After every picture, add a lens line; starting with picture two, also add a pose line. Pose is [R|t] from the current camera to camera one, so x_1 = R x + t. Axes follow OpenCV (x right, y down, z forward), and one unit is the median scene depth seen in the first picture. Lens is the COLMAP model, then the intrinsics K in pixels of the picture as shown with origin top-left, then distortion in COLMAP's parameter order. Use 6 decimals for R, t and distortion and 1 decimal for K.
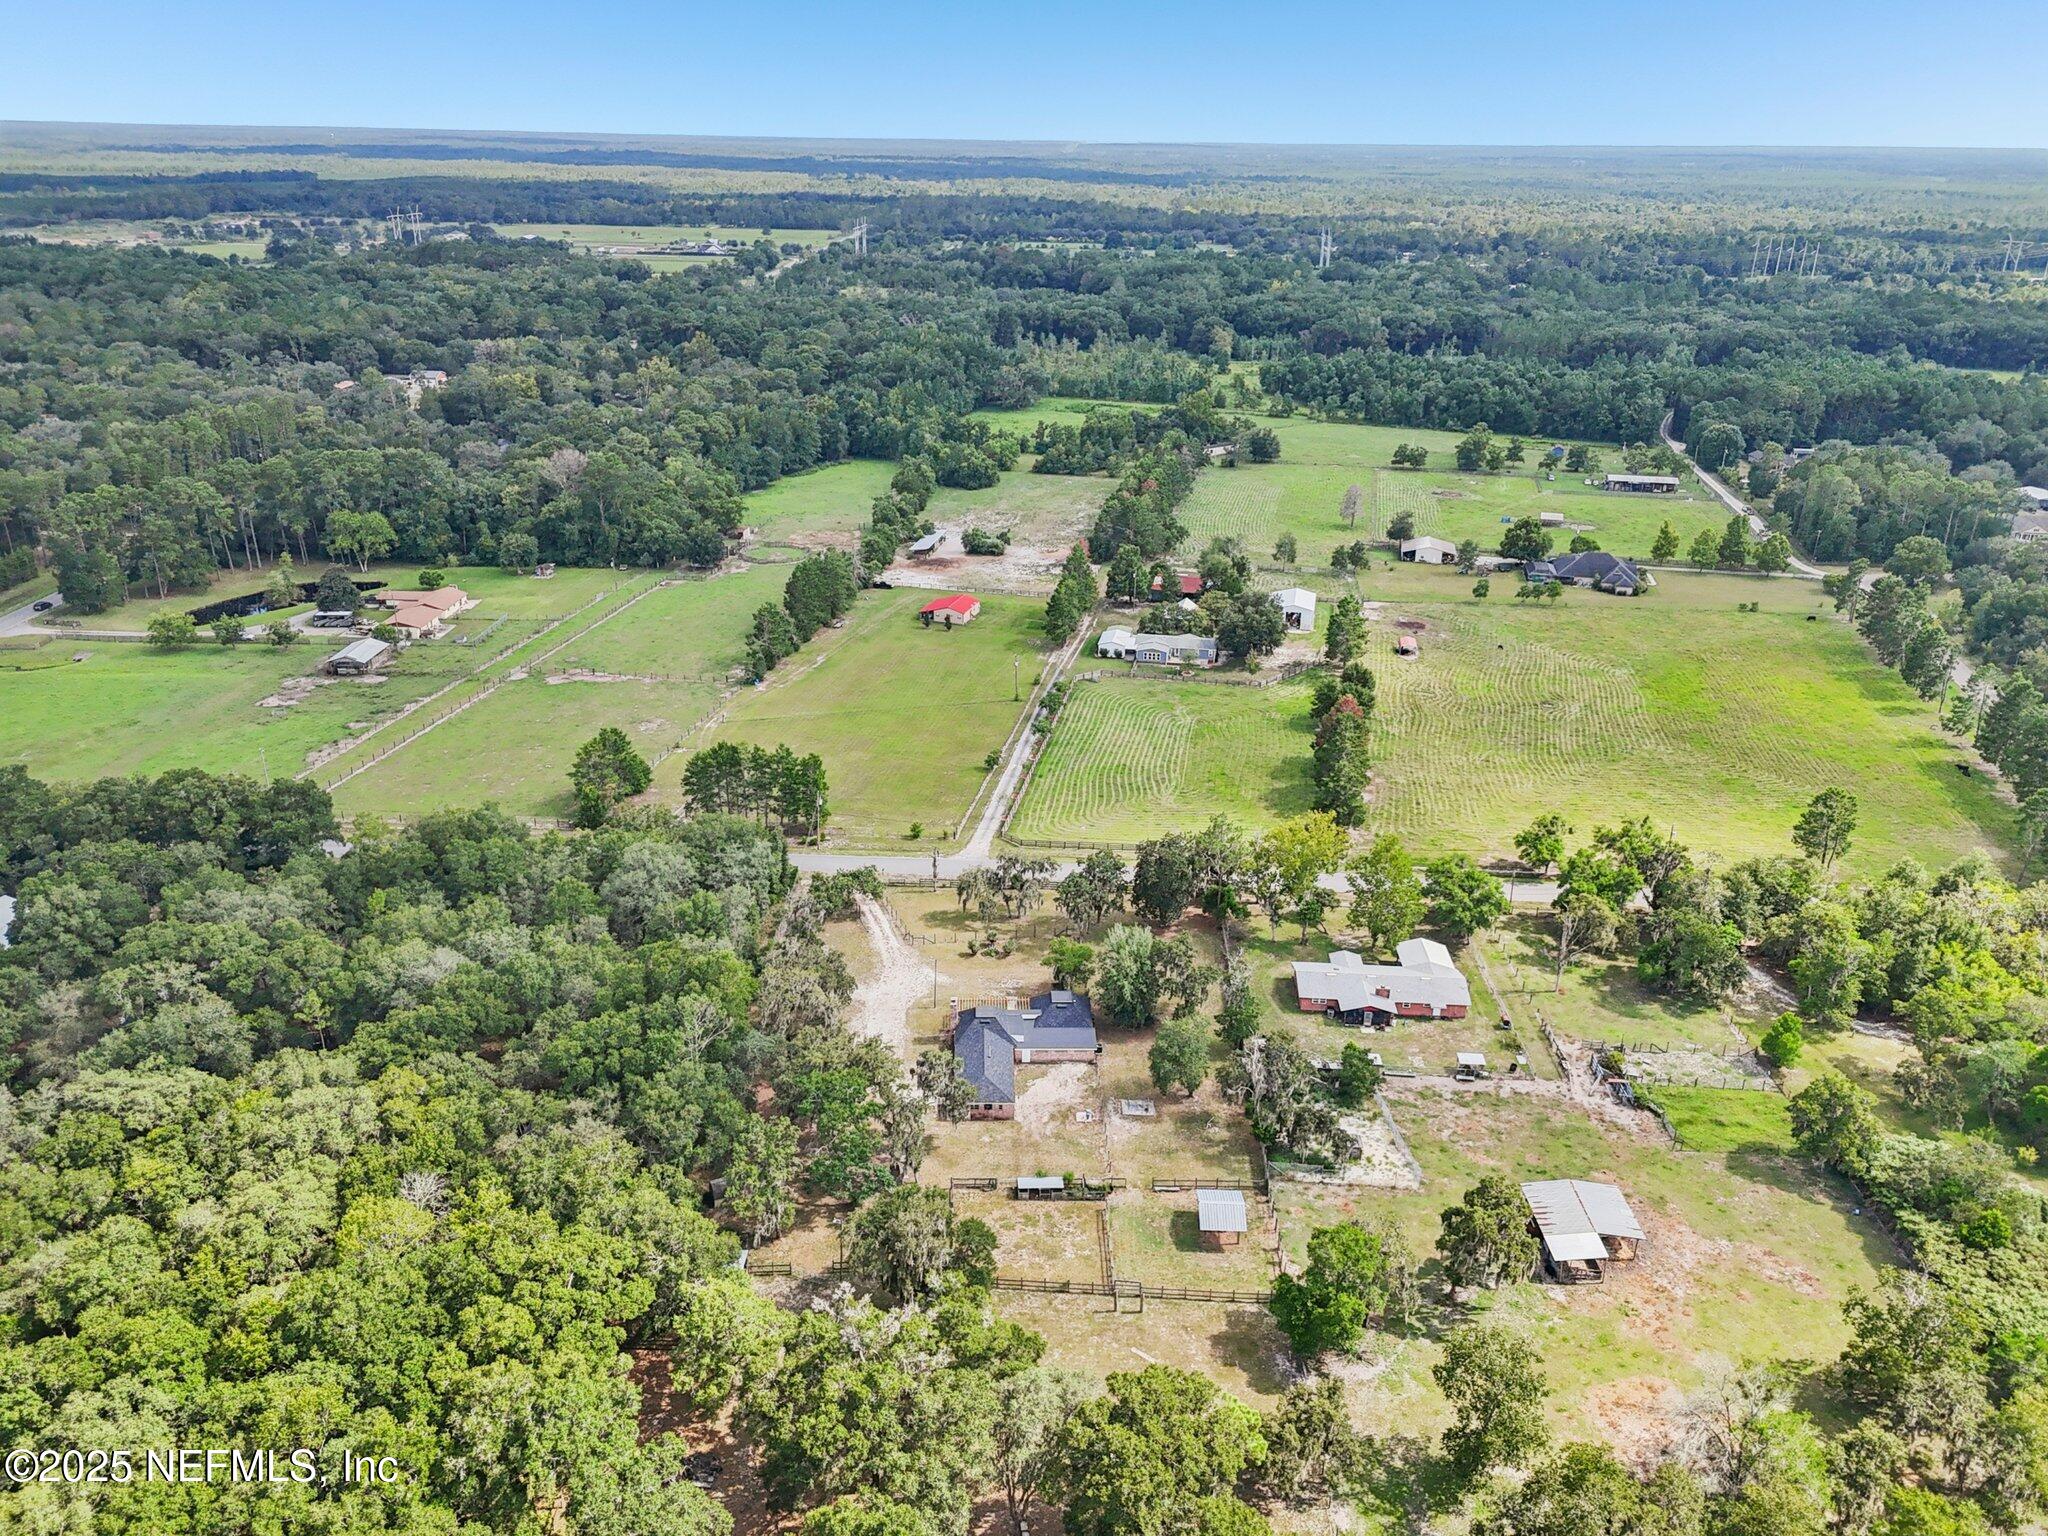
lens RADIAL K [[1498.3, 0, 1031.3], [0, 1498.3, 769.3], [0, 0, 1]] dist [0.085562, -0.076000]
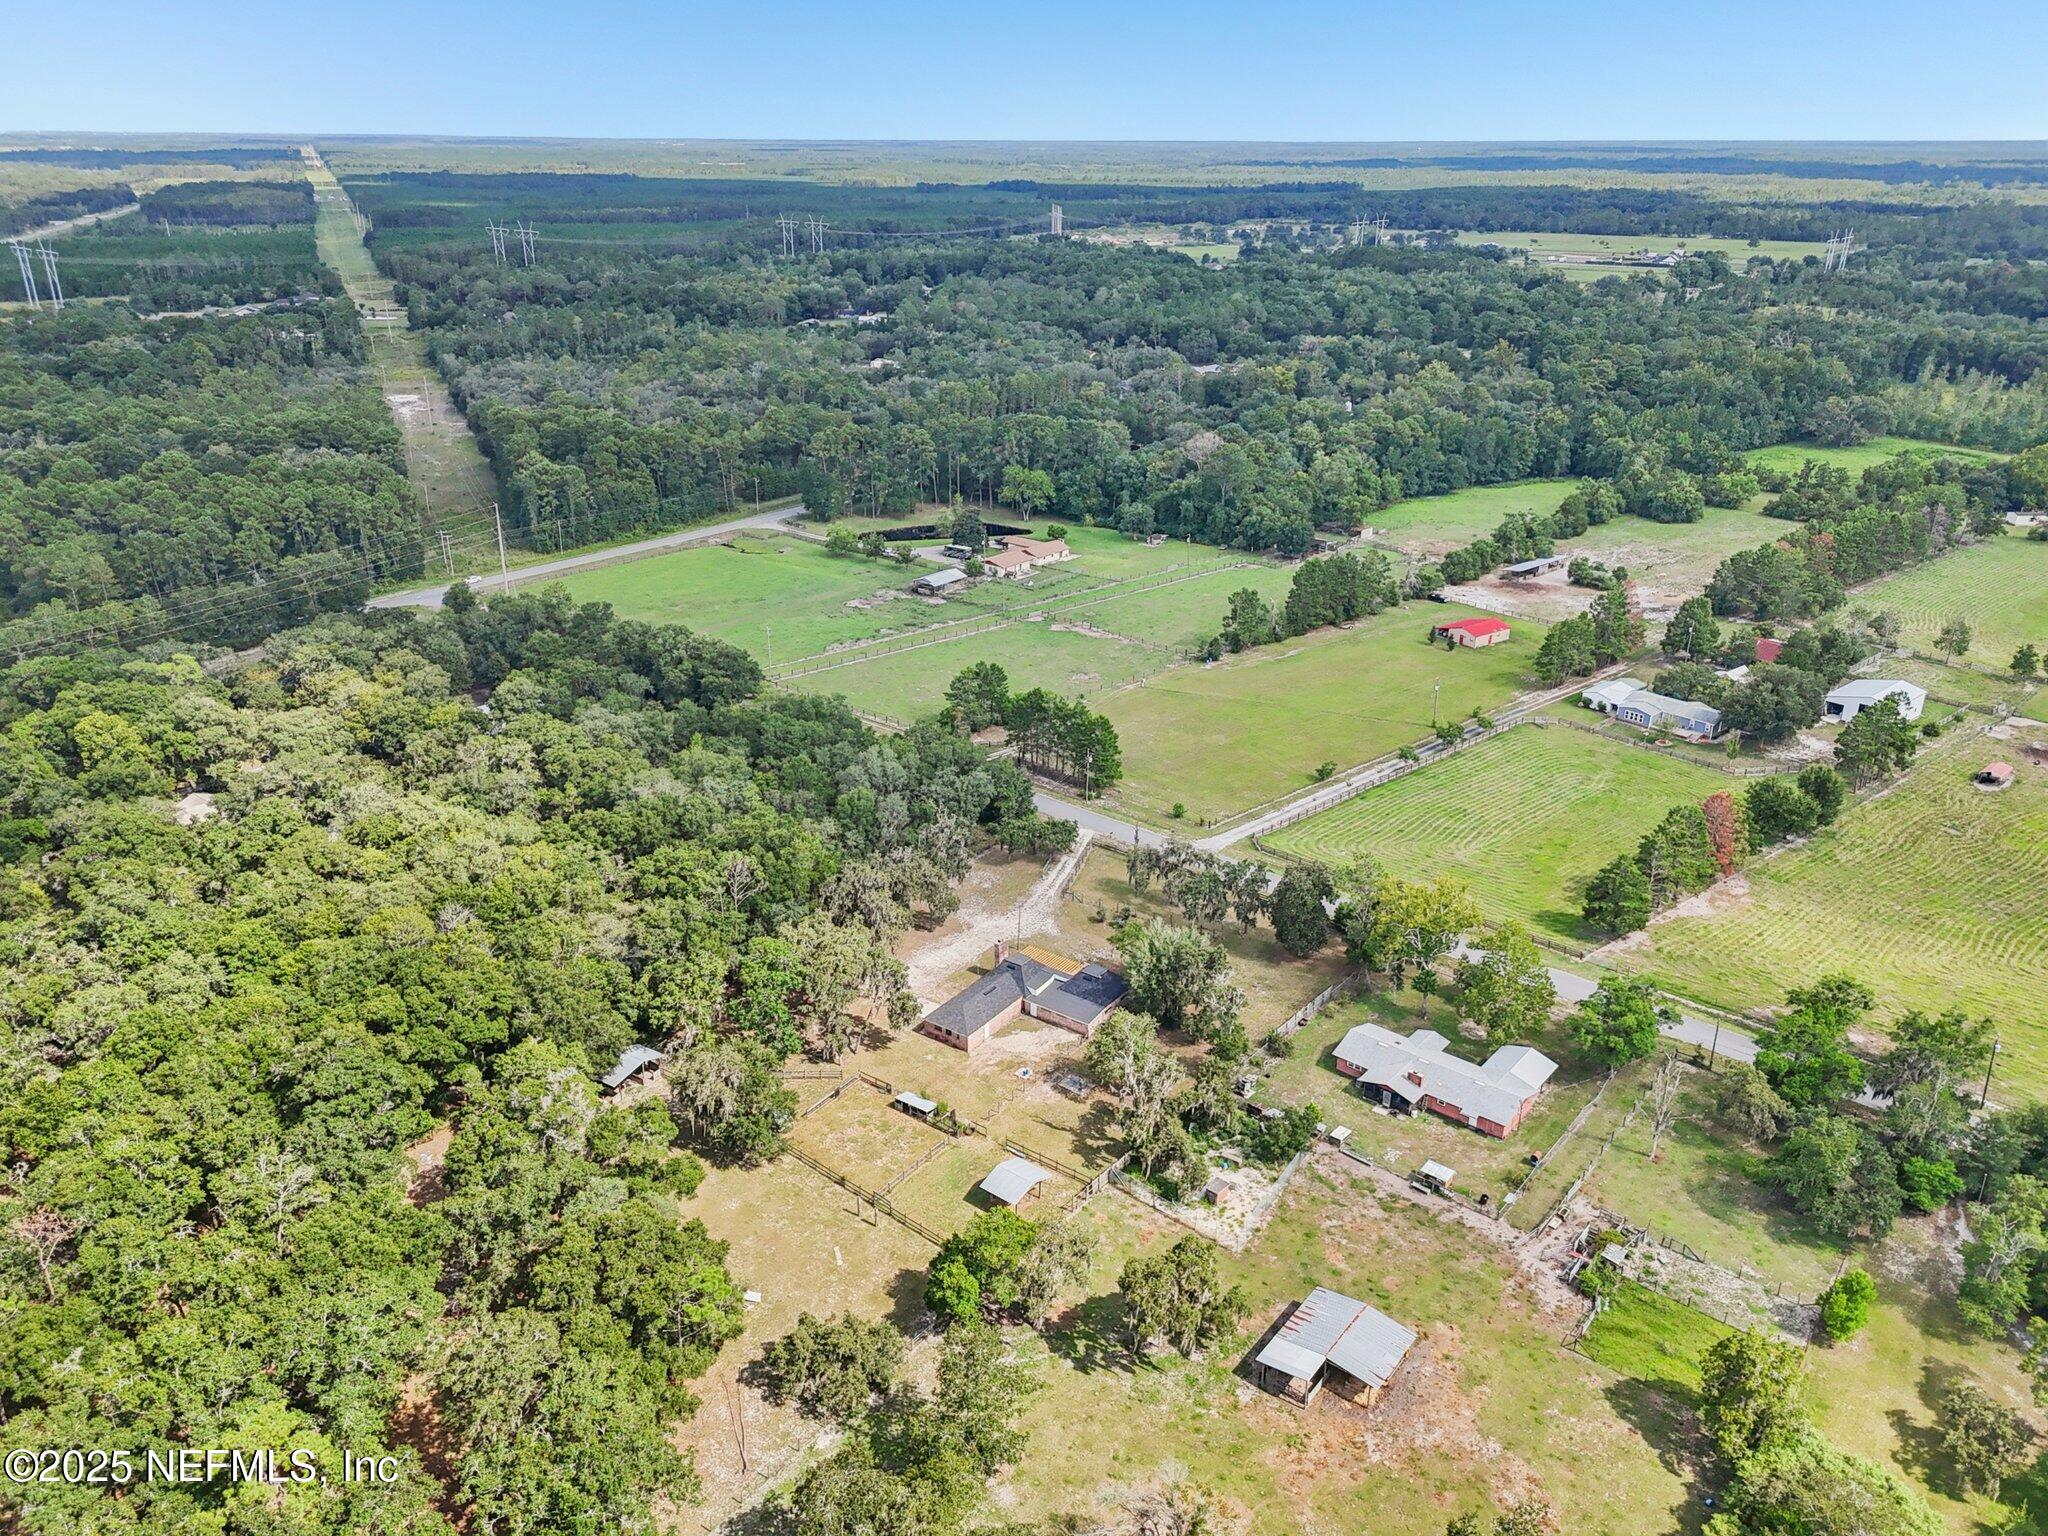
lens RADIAL K [[1502.8, 0, 1027.4], [0, 1502.8, 776.9], [0, 0, 1]] dist [0.065160, -0.055211]
pose [[0.798123, 0.226694, -0.558220, 0.351502], [-0.227380, 0.971333, 0.069359, -0.025261], [0.557940, 0.071571, 0.826789, 0.076151]]
